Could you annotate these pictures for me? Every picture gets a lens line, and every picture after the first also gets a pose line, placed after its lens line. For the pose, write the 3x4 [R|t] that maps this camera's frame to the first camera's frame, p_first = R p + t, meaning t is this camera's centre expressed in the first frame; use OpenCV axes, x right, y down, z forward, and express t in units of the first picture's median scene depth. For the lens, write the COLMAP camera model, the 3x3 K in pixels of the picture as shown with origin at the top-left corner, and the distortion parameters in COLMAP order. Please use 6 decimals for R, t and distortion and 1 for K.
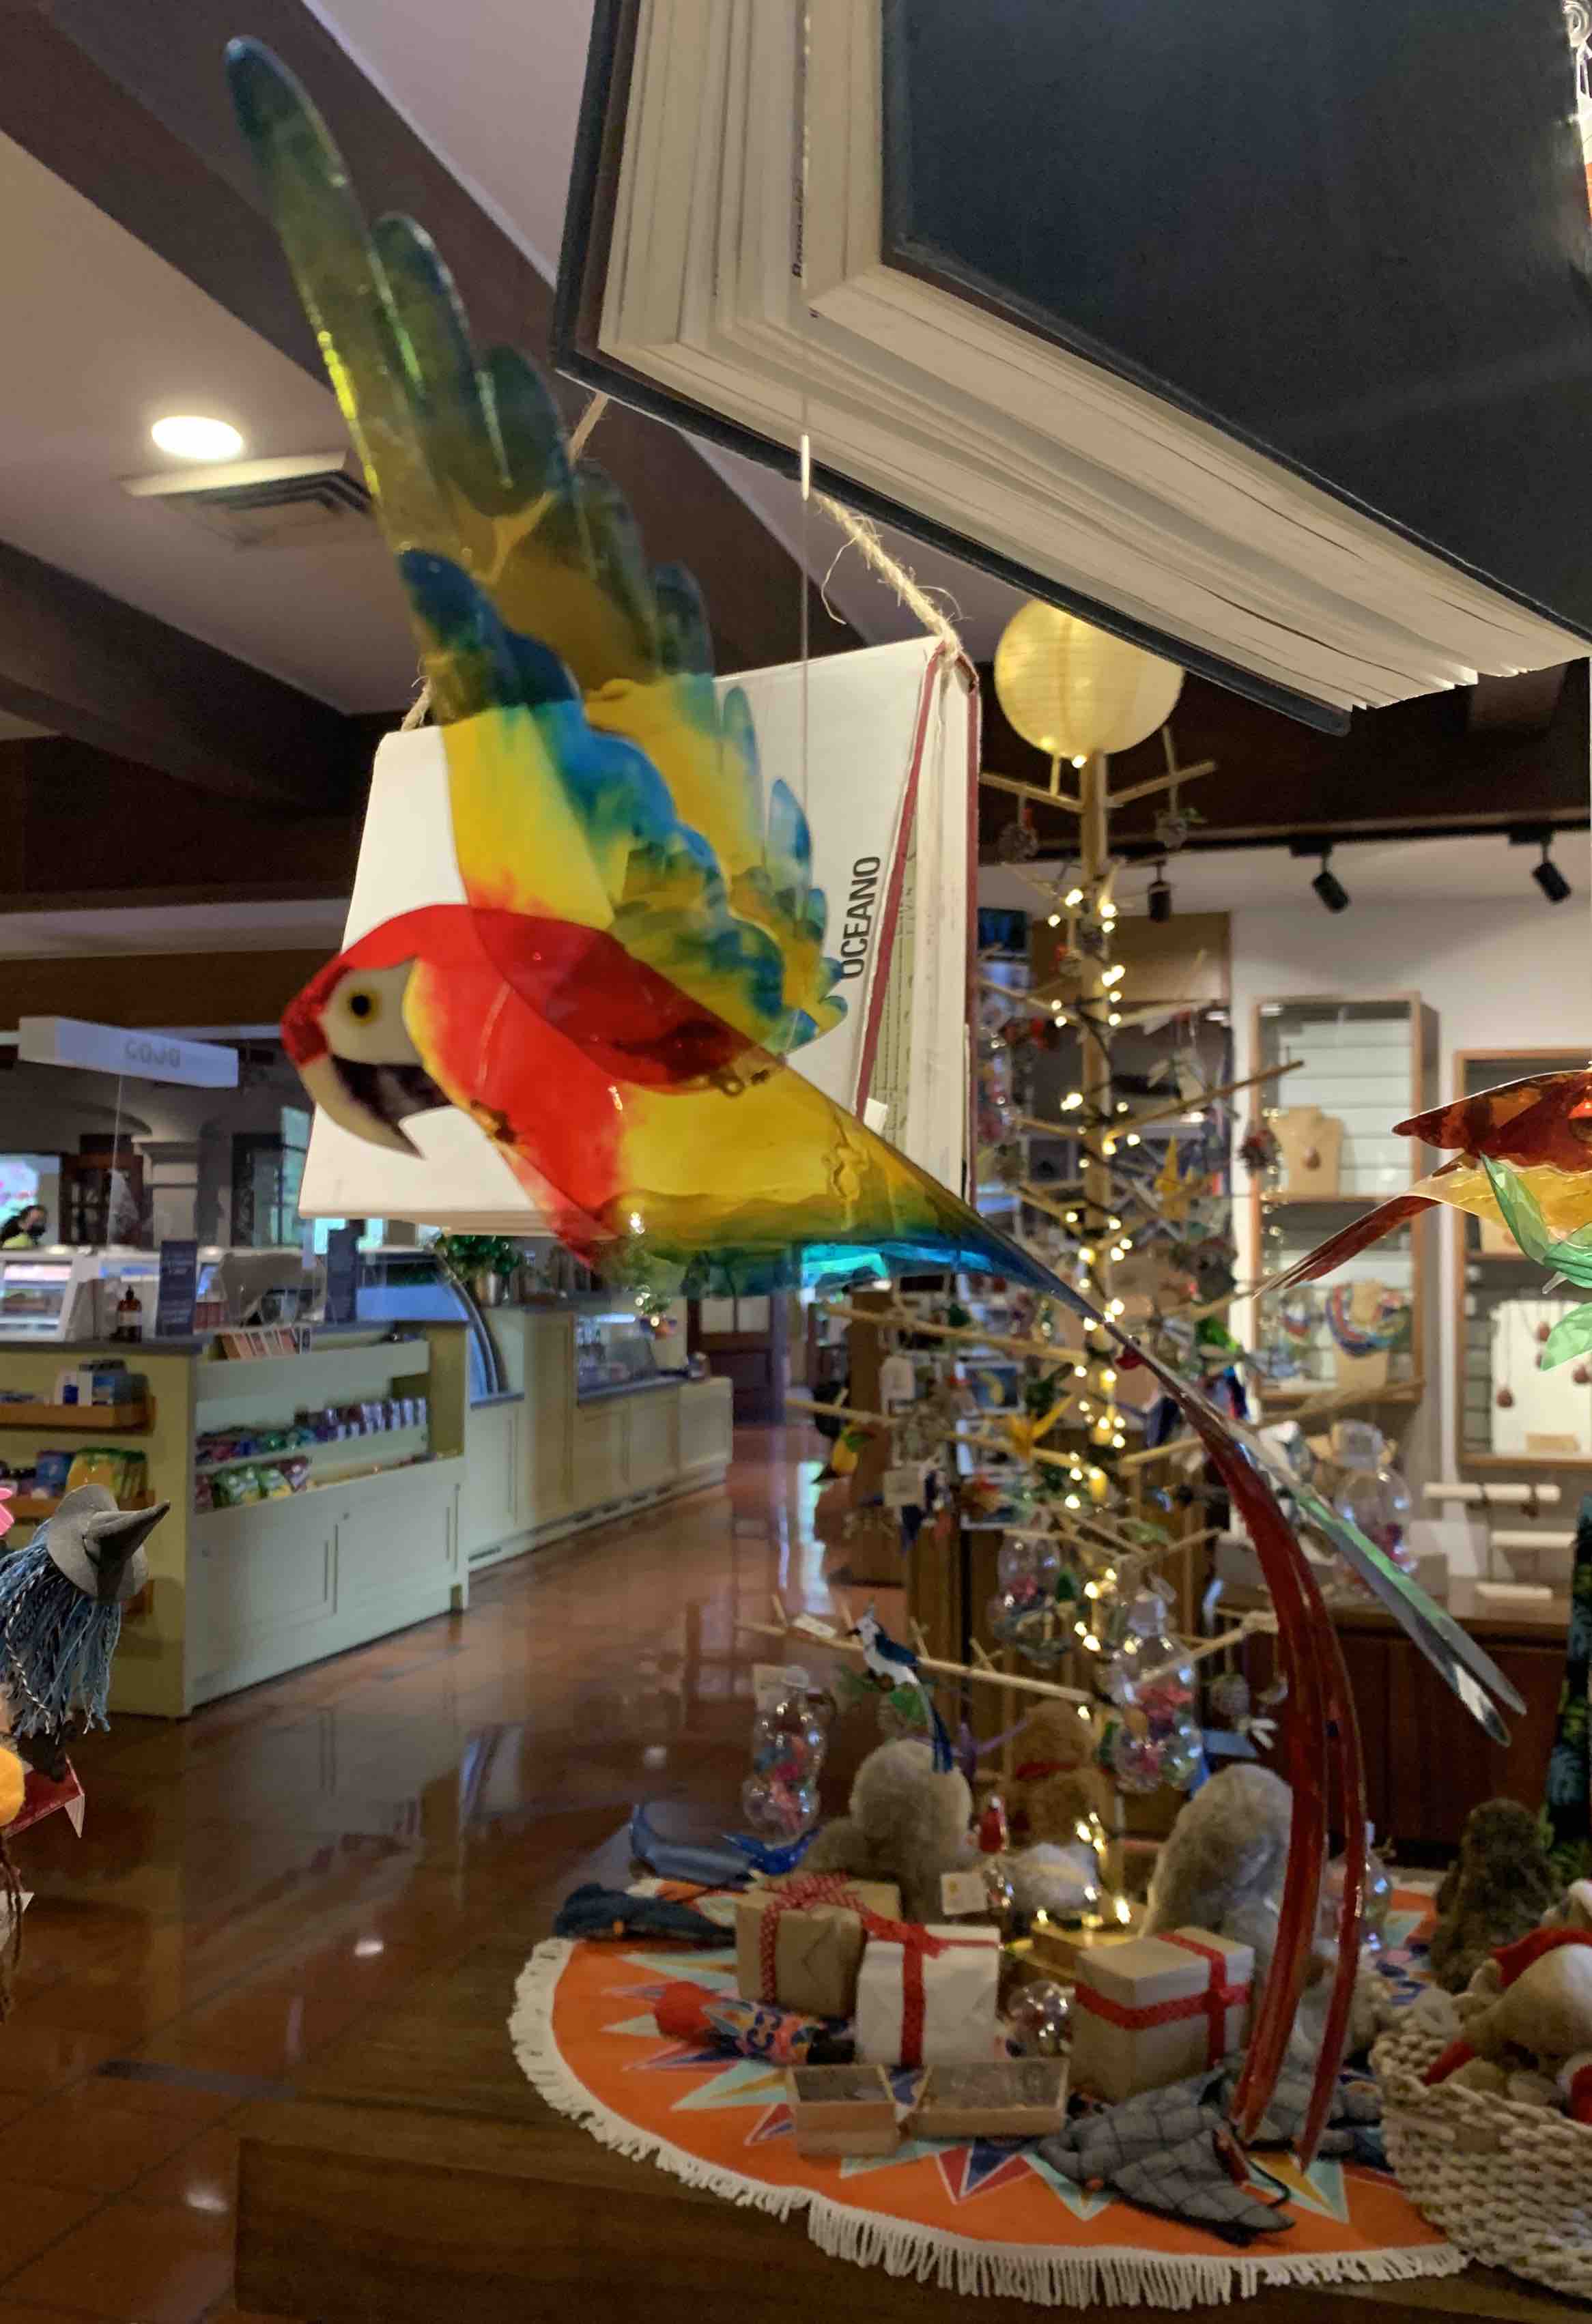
lens RADIAL K [[2256.7, 0, 796.0], [0, 2256.7, 1162.0], [0, 0, 1]] dist [0.020644, 0.006649]
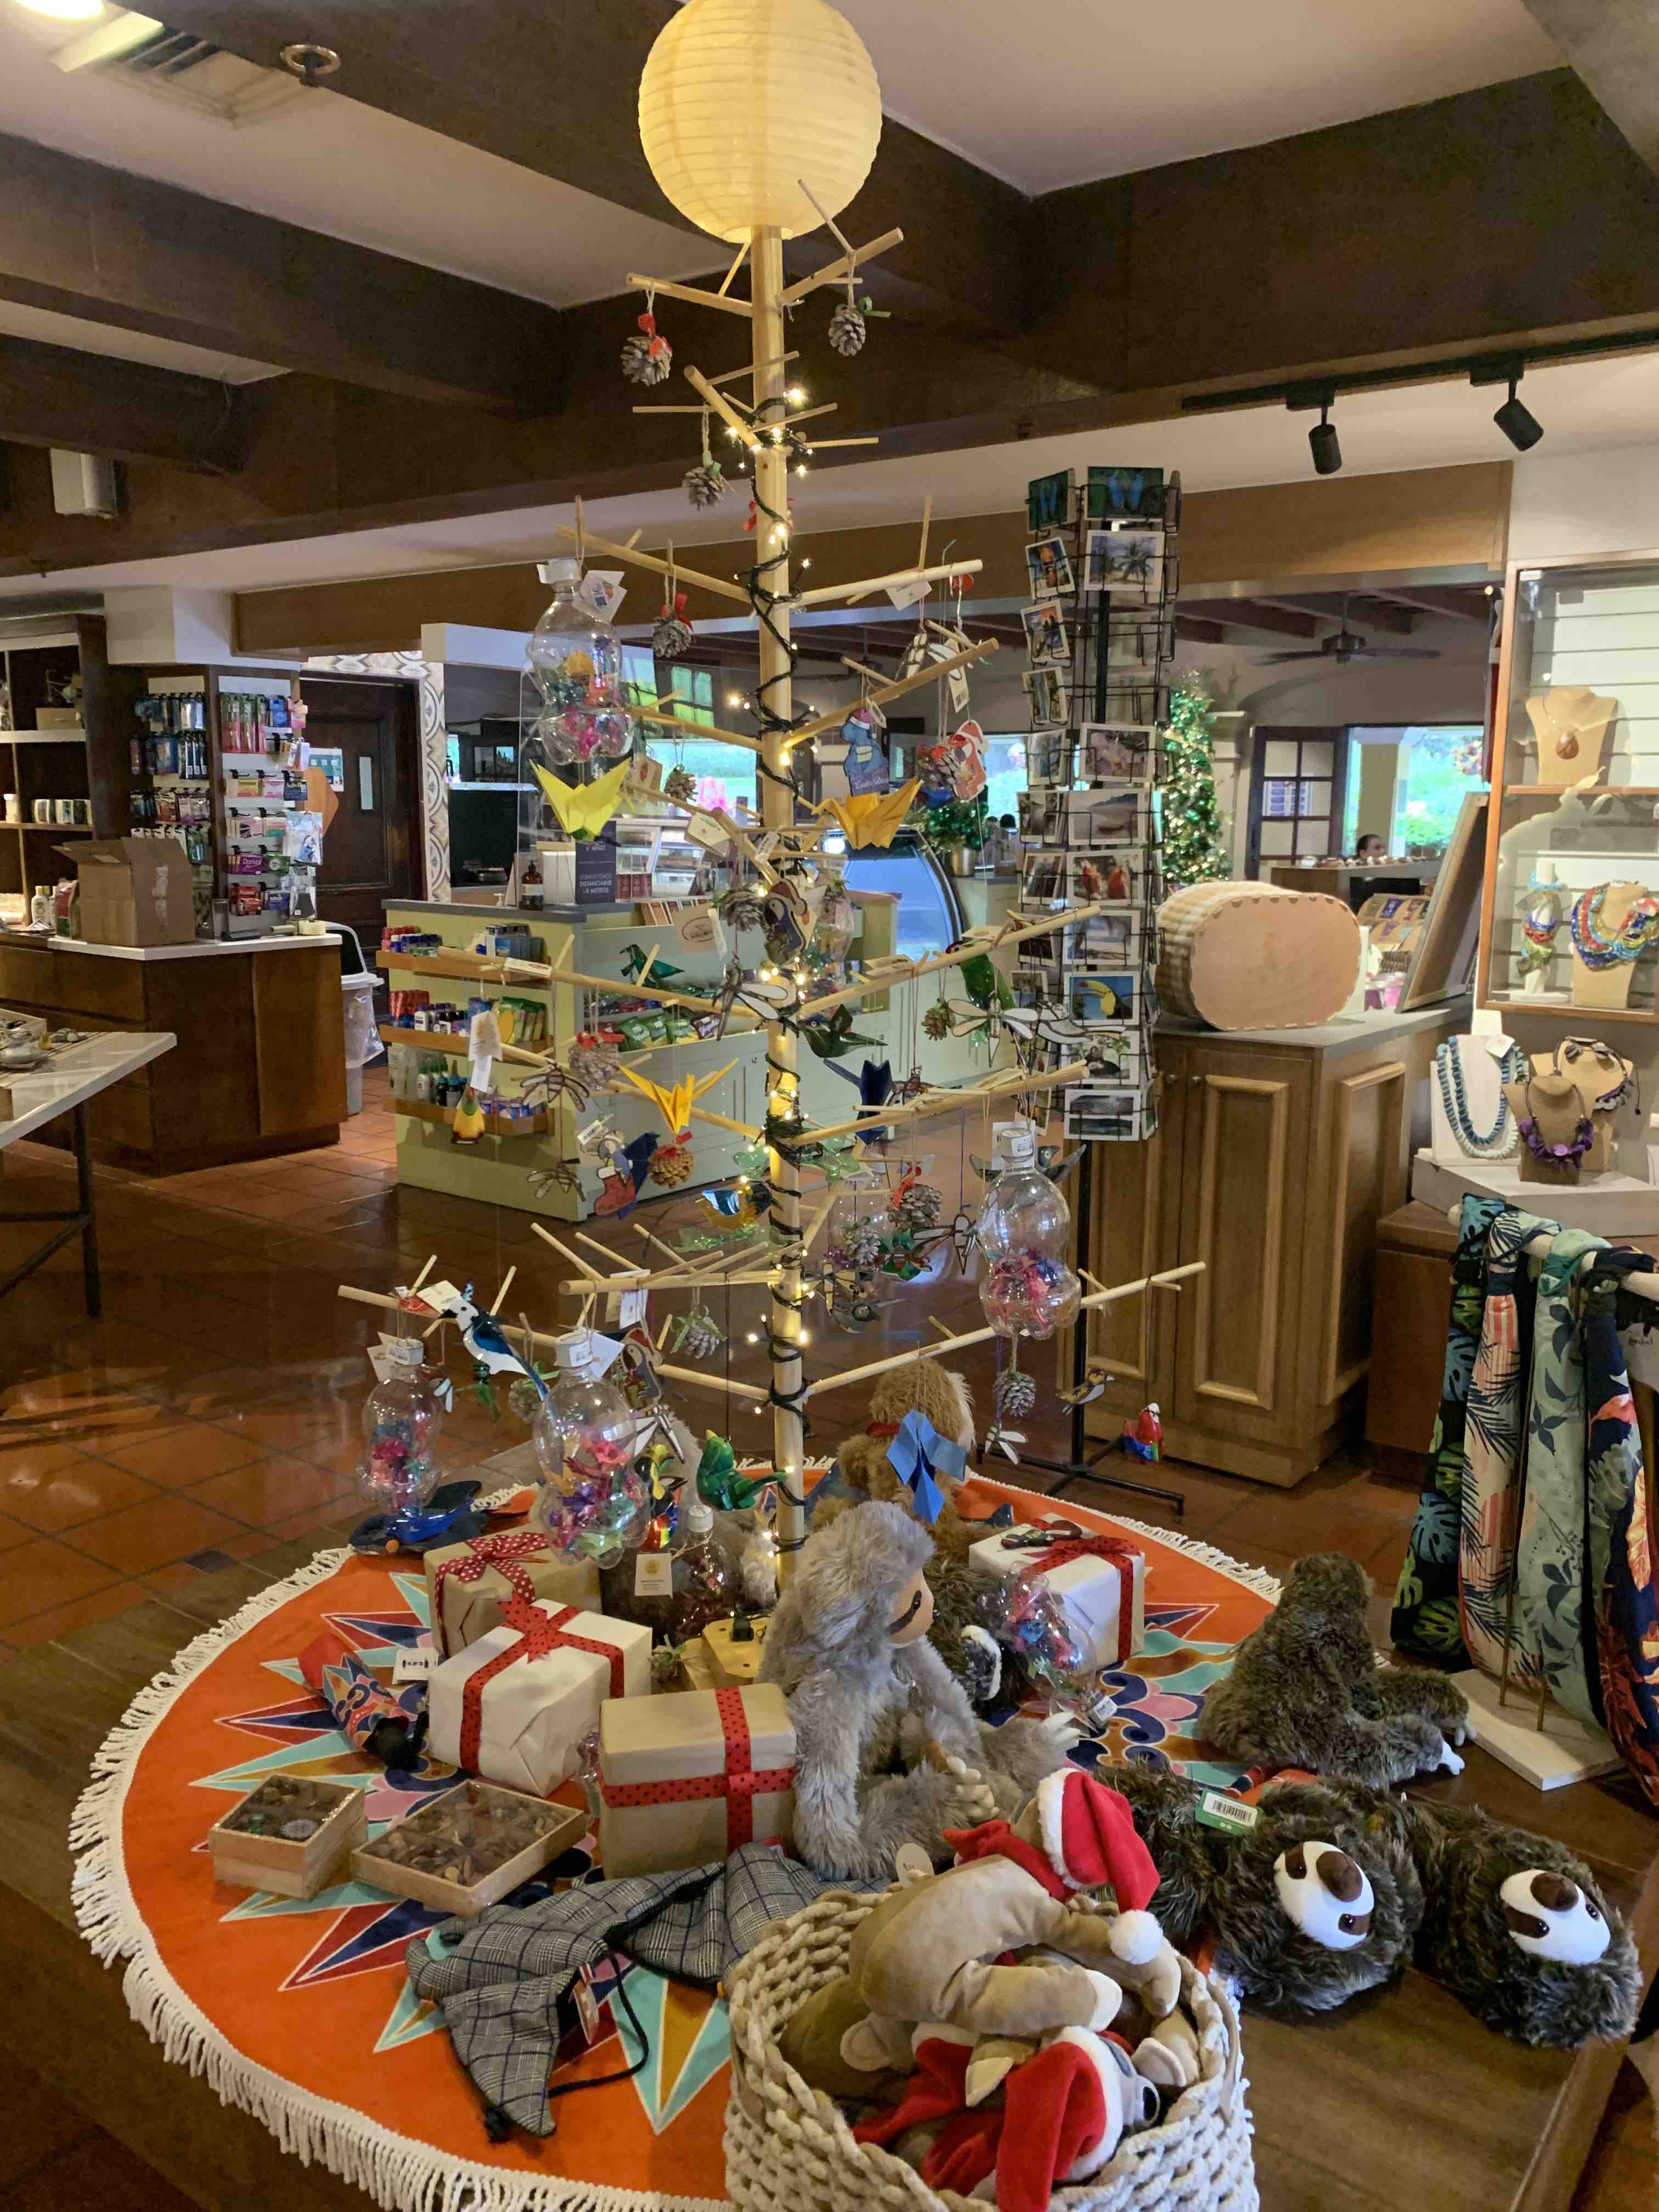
lens RADIAL K [[1781.9, 0, 829.5], [0, 1781.9, 1106.0], [0, 0, 1]] dist [0.032208, -0.014413]
pose [[0.935936, 0.063661, -0.346369, 0.207434], [0.007664, 0.979611, 0.200758, -0.006704], [0.352087, -0.190551, 0.916365, 0.211877]]
